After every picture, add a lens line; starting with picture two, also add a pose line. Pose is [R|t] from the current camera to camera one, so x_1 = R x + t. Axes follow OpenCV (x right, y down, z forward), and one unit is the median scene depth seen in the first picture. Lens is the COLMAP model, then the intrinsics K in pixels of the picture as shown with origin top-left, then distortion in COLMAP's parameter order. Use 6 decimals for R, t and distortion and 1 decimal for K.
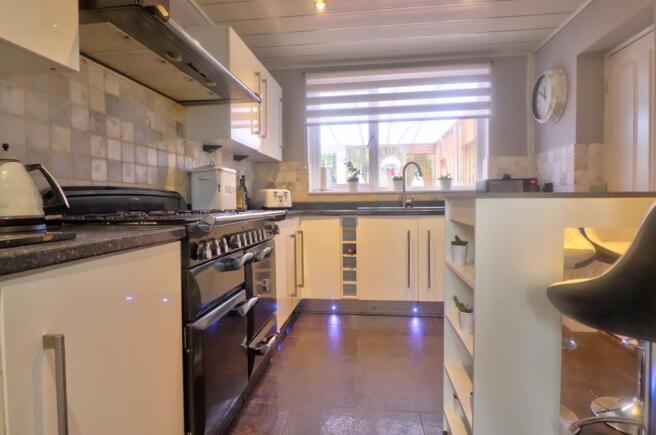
lens RADIAL K [[394.5, 0, 327.0], [0, 394.5, 216.9], [0, 0, 1]] dist [-0.001735, -0.000391]
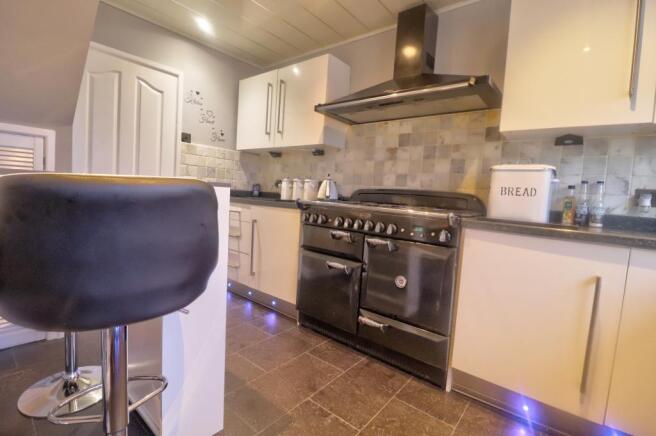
lens RADIAL K [[300.8, 0, 327.9], [0, 300.8, 216.7], [0, 0, 1]] dist [-0.013103, -0.005067]
pose [[-0.533334, 0.040418, -0.844938, 0.723779], [-0.085872, 0.991111, 0.101614, -0.064311], [0.841535, 0.126751, -0.525122, 1.456869]]
